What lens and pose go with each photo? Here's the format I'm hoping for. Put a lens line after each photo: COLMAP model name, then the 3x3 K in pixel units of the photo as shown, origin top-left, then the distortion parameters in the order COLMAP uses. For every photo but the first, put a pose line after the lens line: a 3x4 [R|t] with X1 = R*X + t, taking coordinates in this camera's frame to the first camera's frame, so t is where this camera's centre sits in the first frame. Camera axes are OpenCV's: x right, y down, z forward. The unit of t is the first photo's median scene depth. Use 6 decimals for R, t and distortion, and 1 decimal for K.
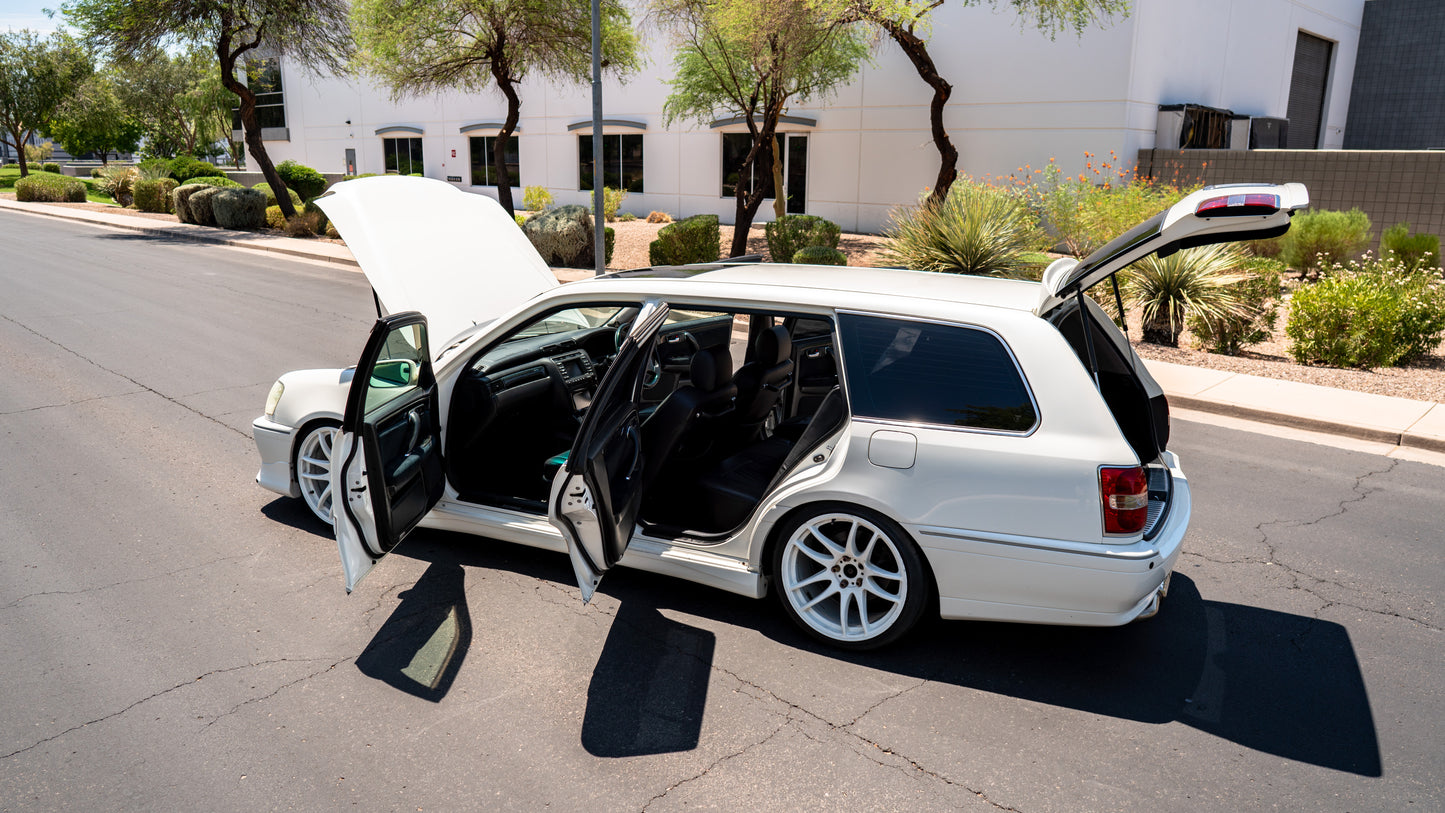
lens RADIAL K [[1006.5, 0, 715.9], [0, 1006.5, 412.6], [0, 0, 1]] dist [-0.049791, 0.003518]
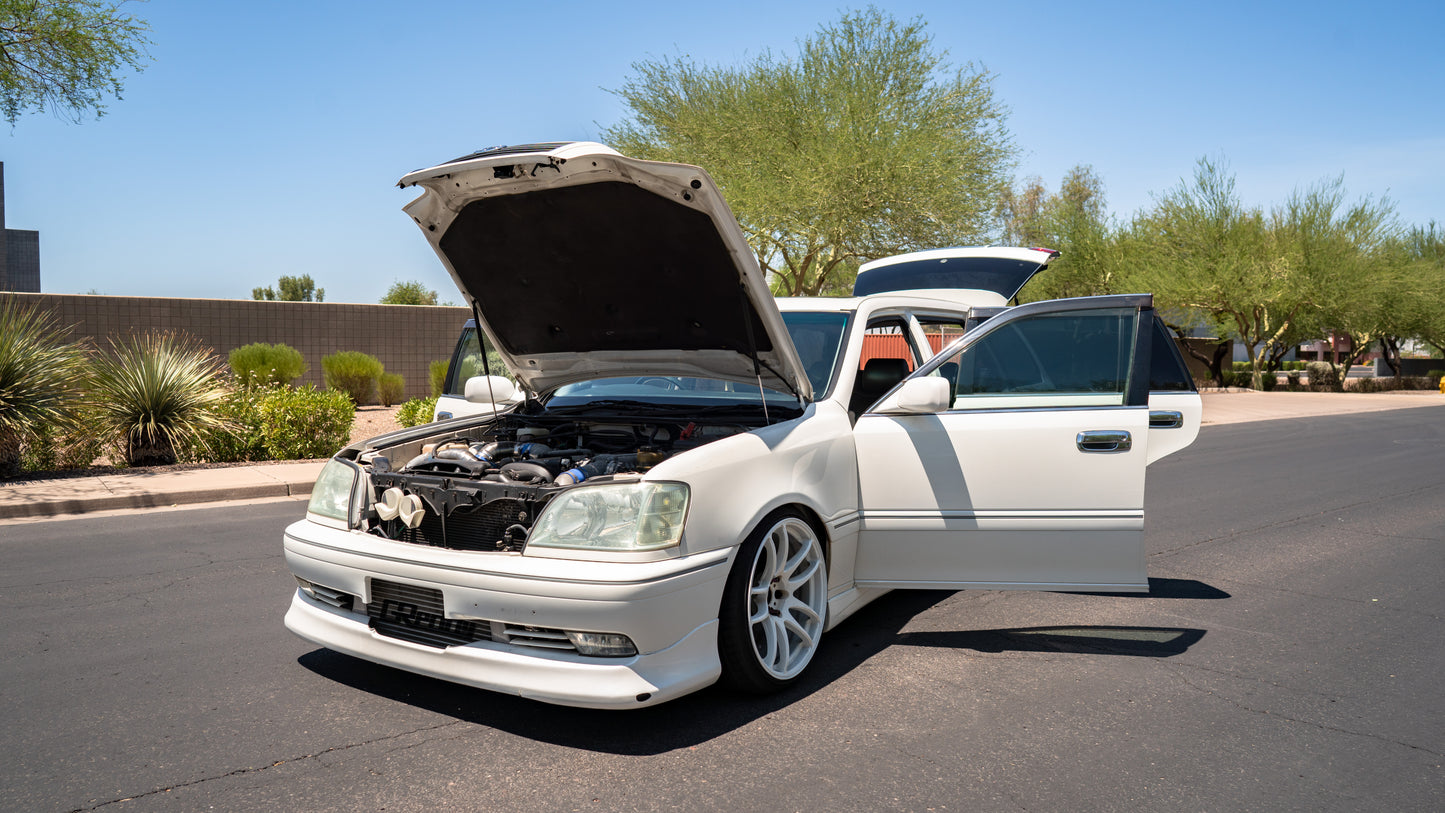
lens RADIAL K [[1009.1, 0, 713.5], [0, 1009.1, 413.7], [0, 0, 1]] dist [-0.066362, 0.056010]
pose [[0.121212, -0.069276, 0.990206, -1.278990], [0.237907, 0.970514, 0.038776, -0.107330], [-0.963695, 0.230876, 0.134119, 1.183610]]
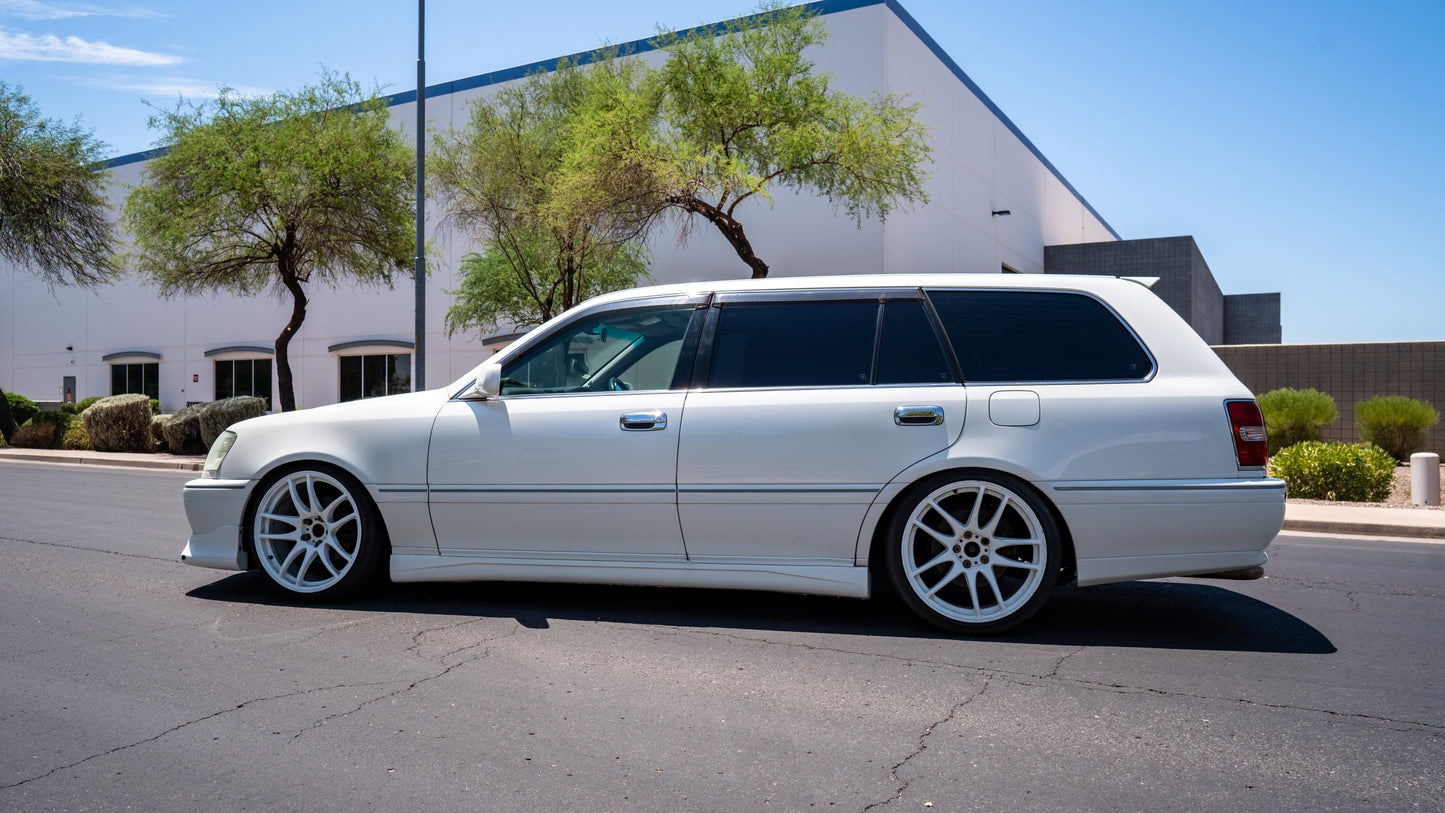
lens RADIAL K [[1008.8, 0, 695.4], [0, 1008.8, 408.4], [0, 0, 1]] dist [-0.062978, 0.049503]
pose [[0.970737, -0.008781, 0.239984, -0.338429], [0.066867, 0.969693, -0.234998, 0.231347], [-0.230647, 0.244169, 0.941904, 0.143084]]
